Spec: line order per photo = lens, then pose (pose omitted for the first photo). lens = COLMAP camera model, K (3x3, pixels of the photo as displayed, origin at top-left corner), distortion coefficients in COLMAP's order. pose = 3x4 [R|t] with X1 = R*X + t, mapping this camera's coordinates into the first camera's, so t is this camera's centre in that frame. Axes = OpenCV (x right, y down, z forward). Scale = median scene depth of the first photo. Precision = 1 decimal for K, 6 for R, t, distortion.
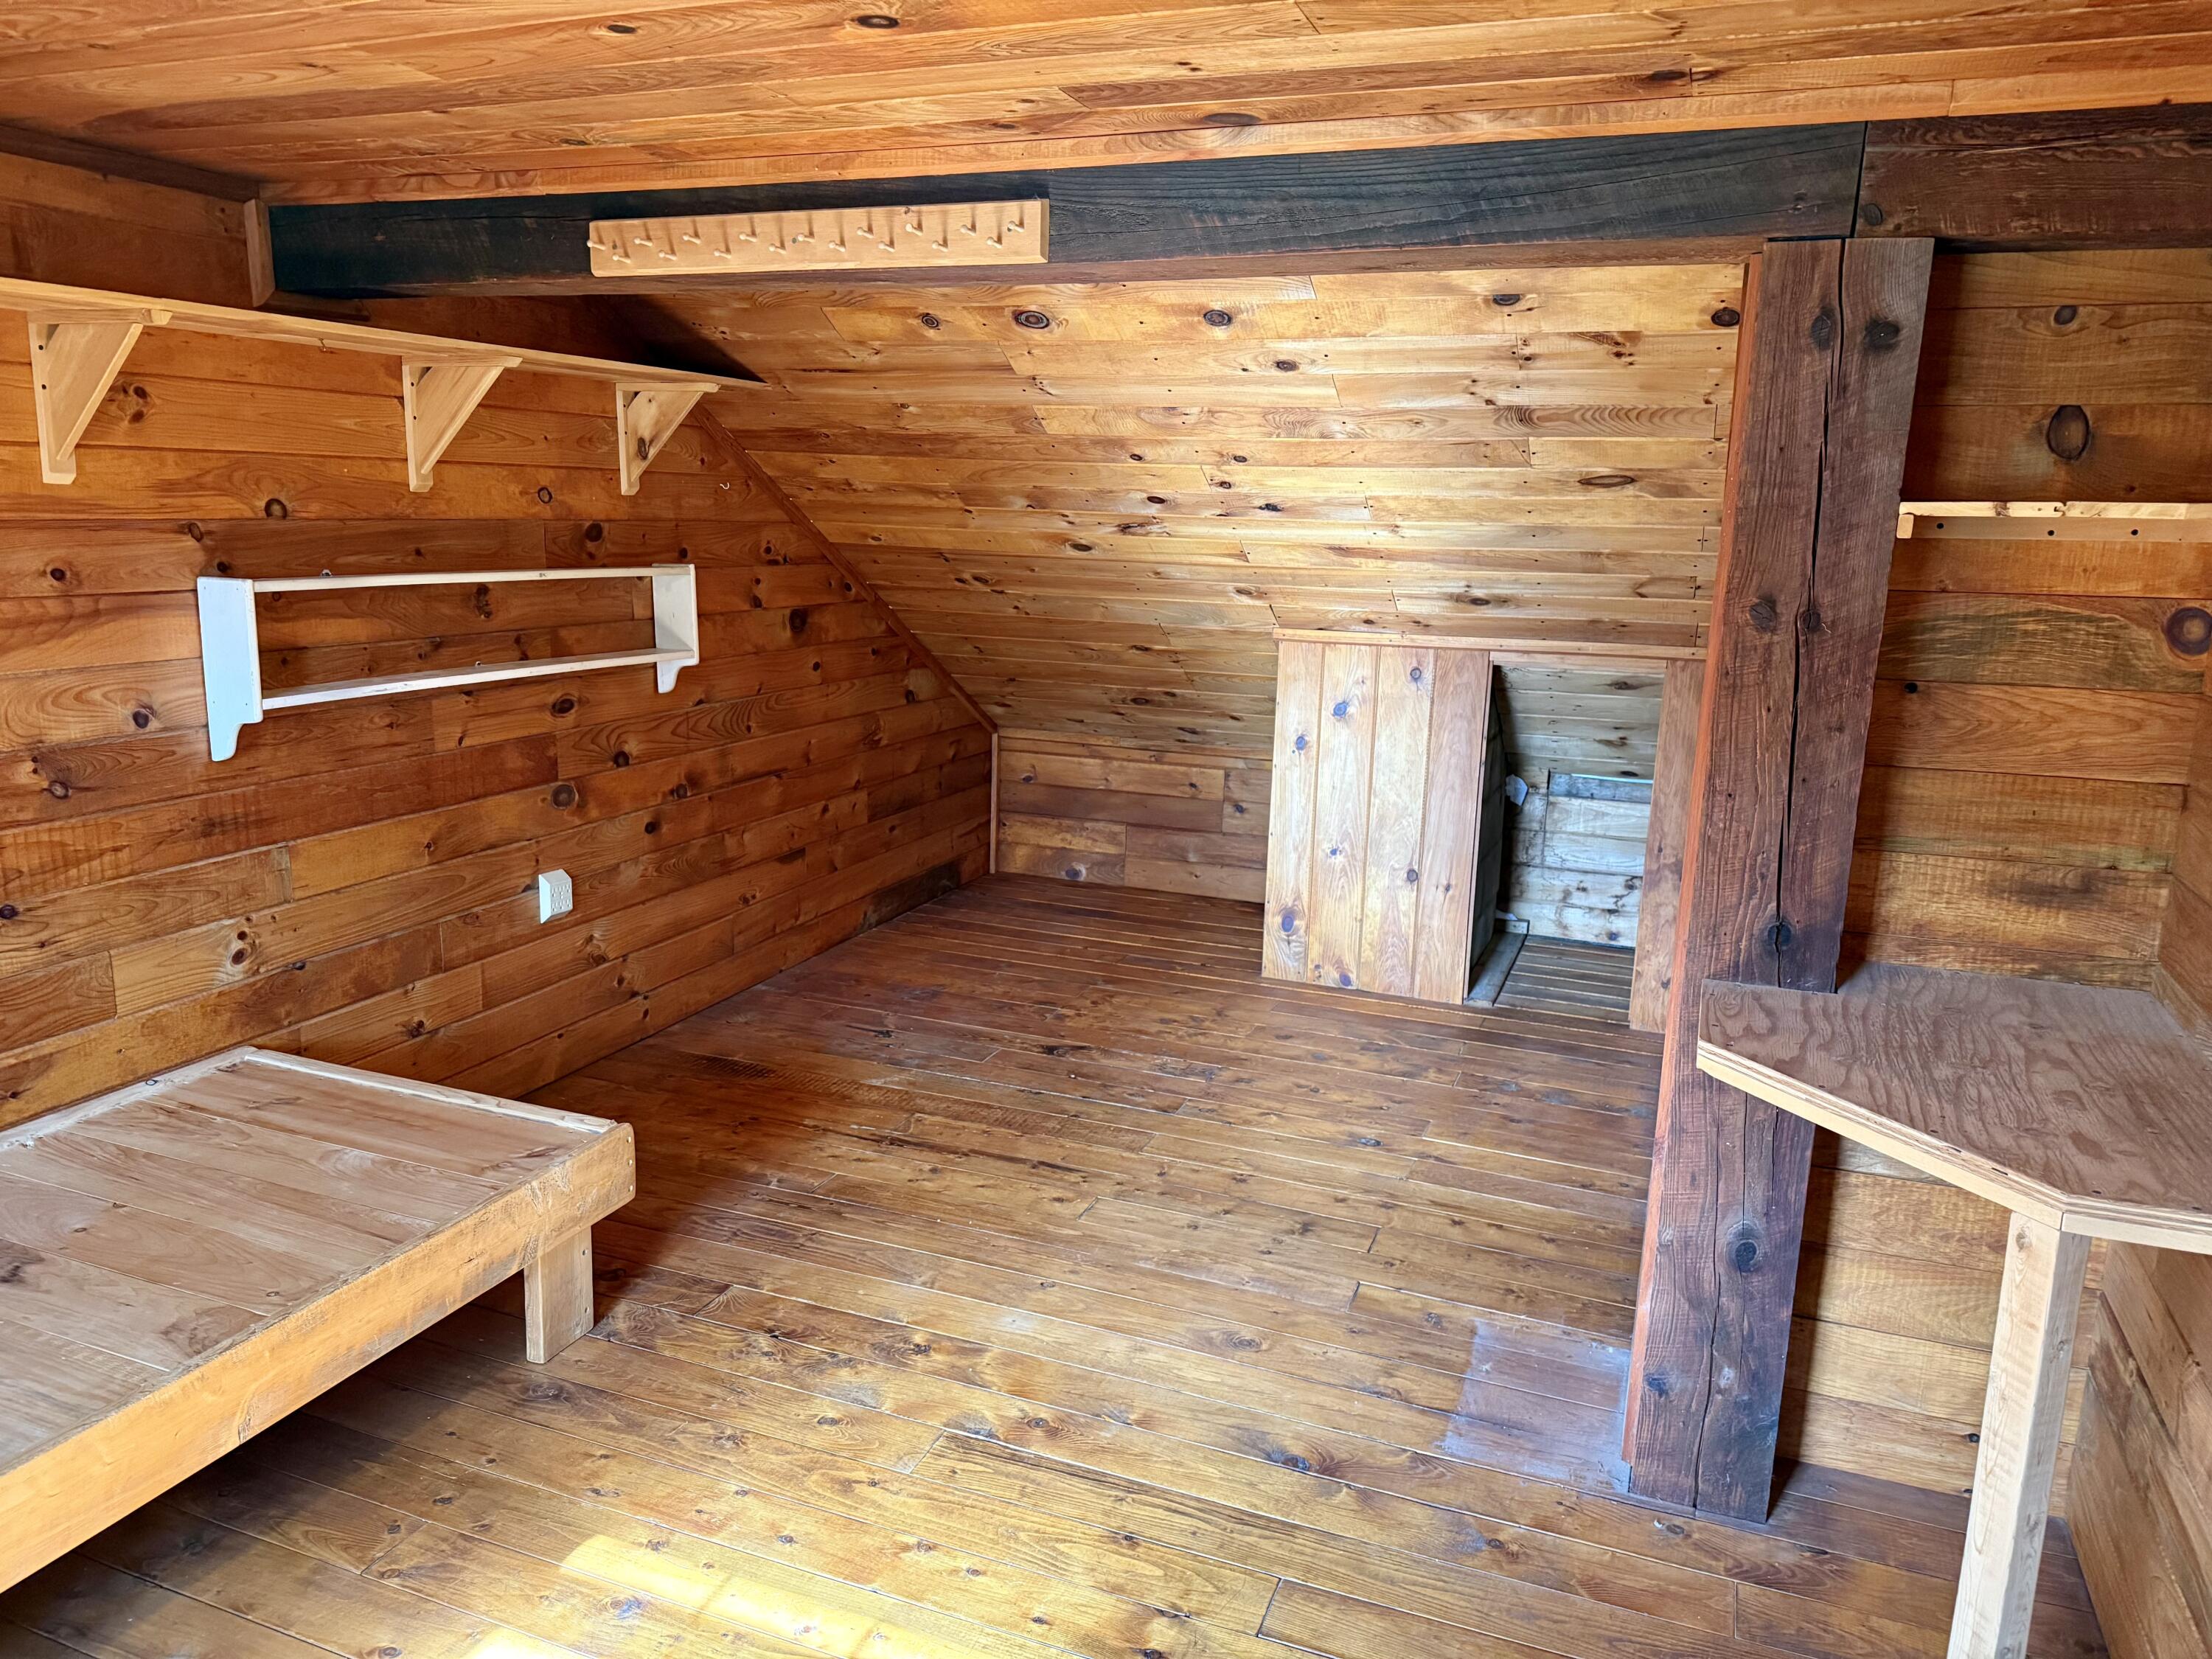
lens RADIAL K [[1568.1, 0, 1099.7], [0, 1568.1, 823.8], [0, 0, 1]] dist [0.074958, -0.006815]
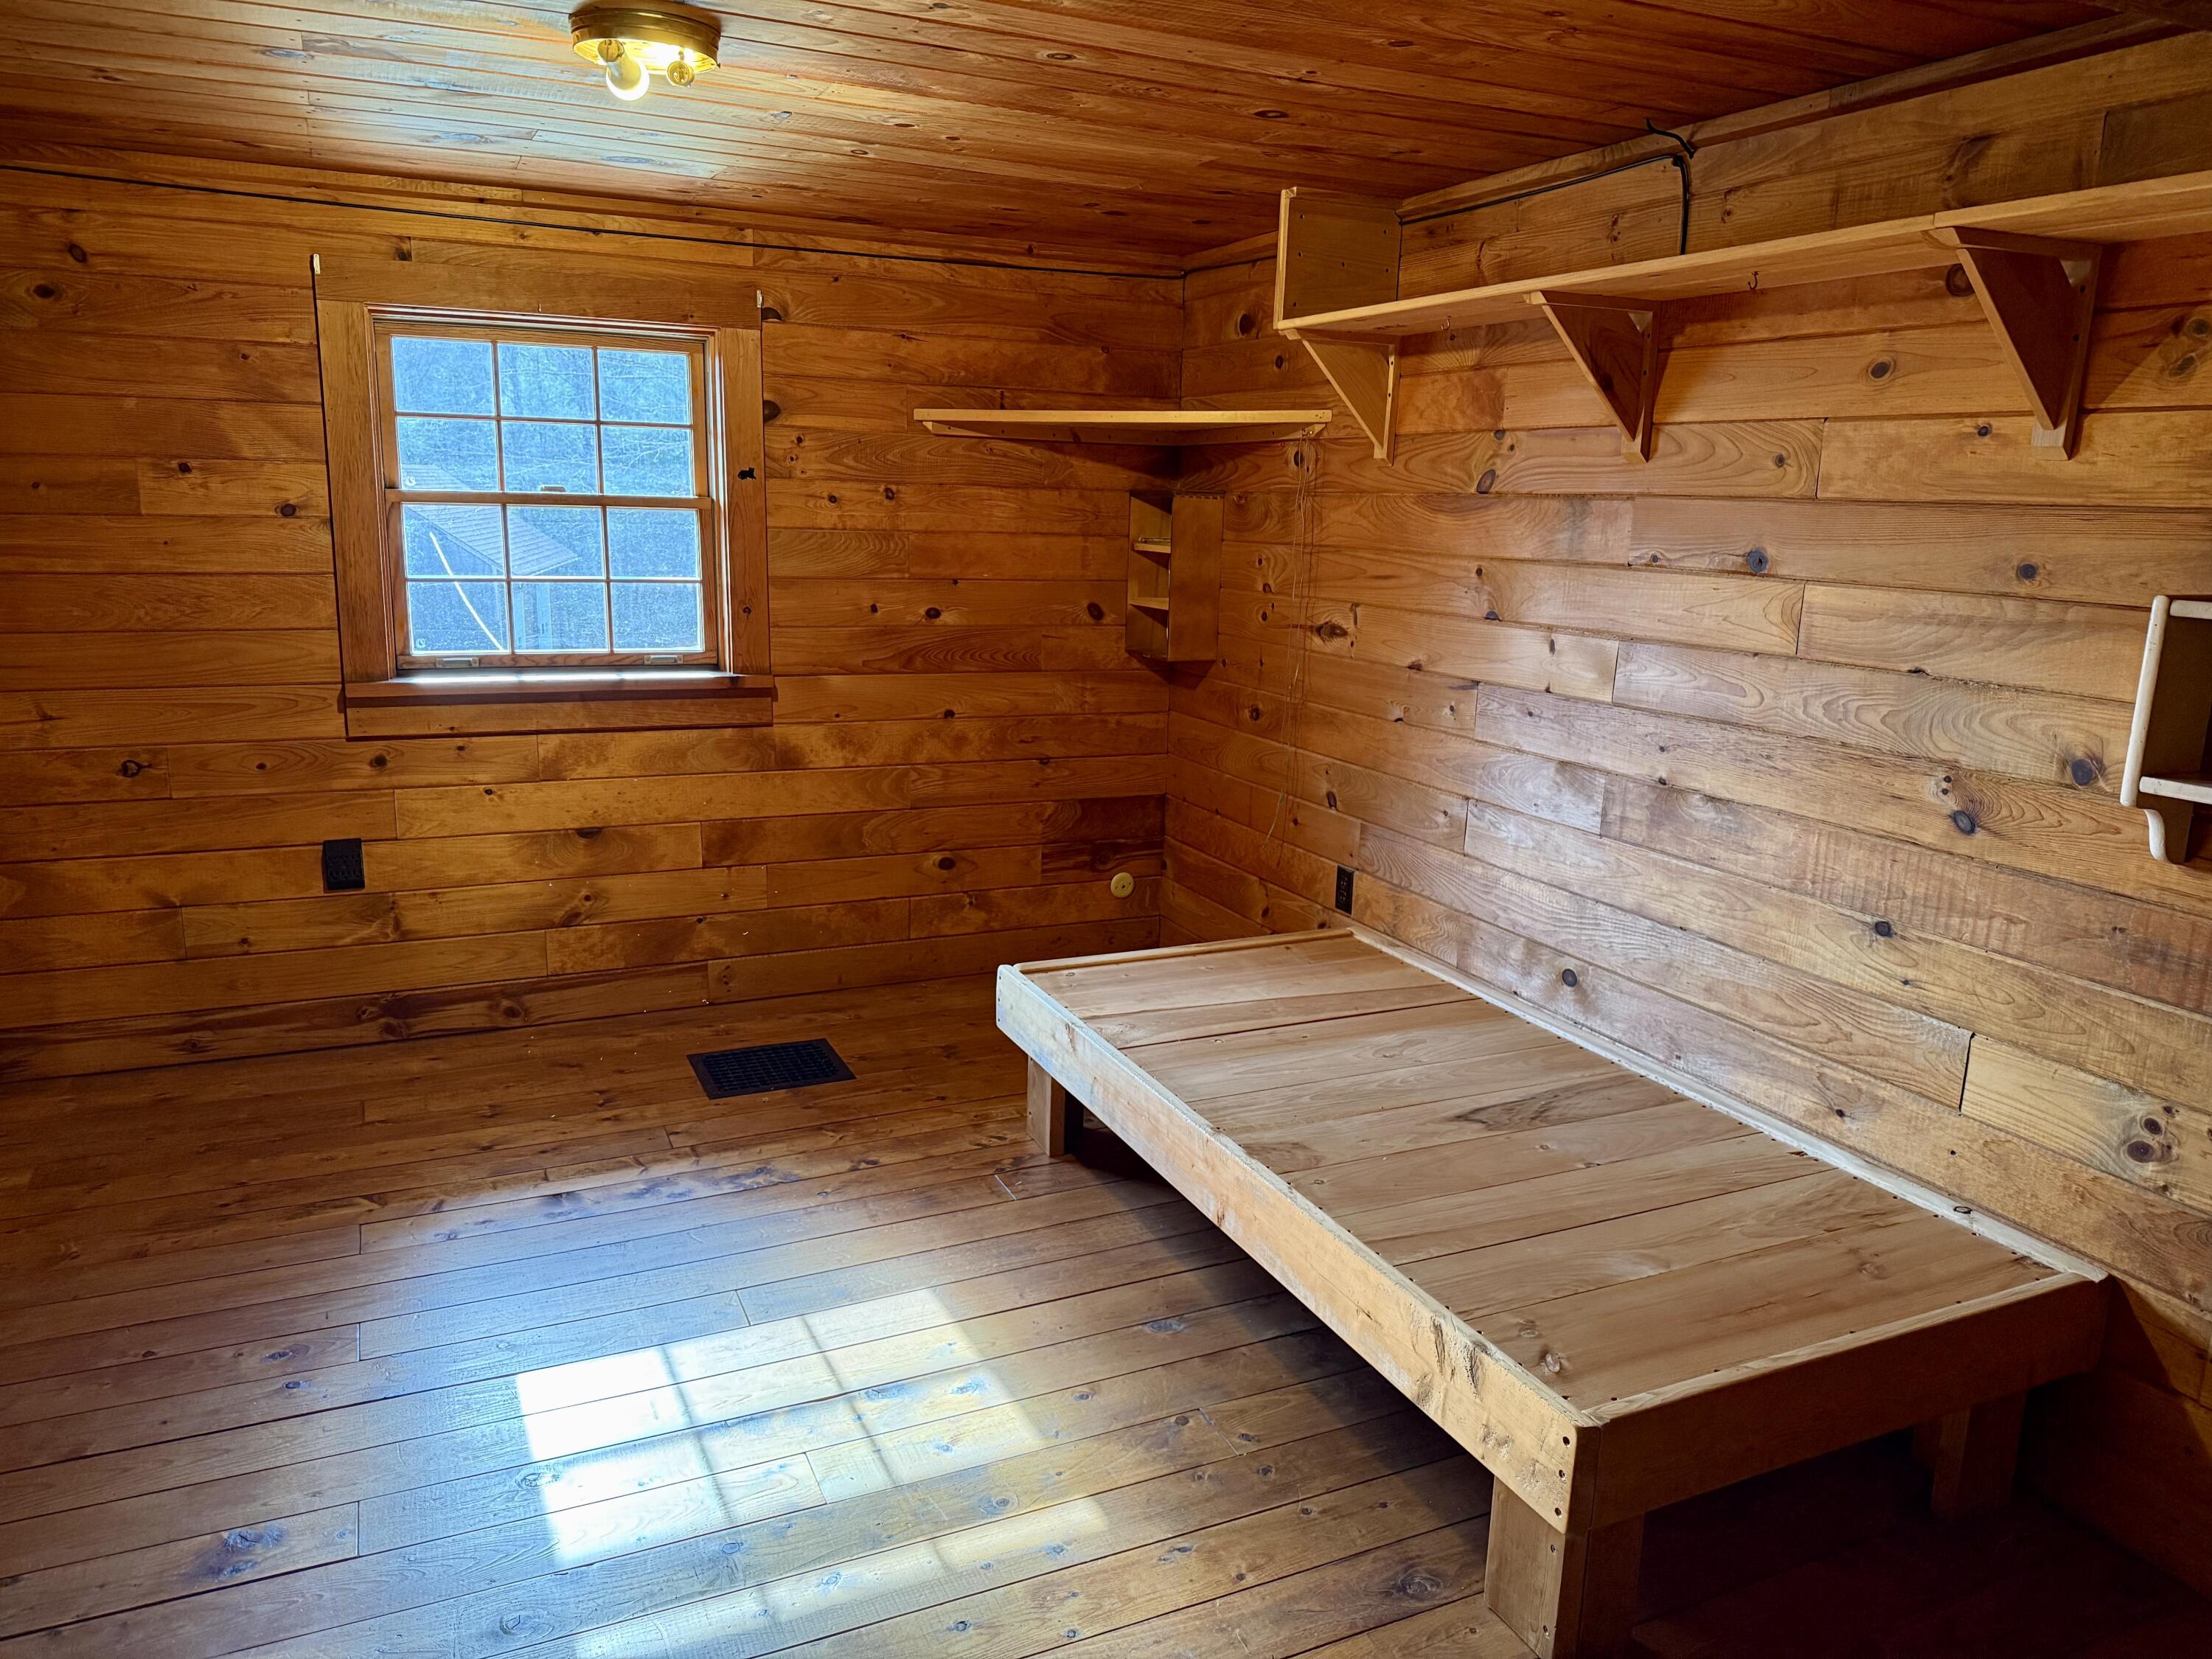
lens RADIAL K [[1568.1, 0, 1093.5], [0, 1568.1, 830.9], [0, 0, 1]] dist [0.074958, -0.006815]
pose [[-0.686779, 0.122421, -0.716483, 0.269912], [-0.187698, 0.922414, 0.337523, -0.212649], [0.702213, 0.366286, -0.610517, 1.181147]]
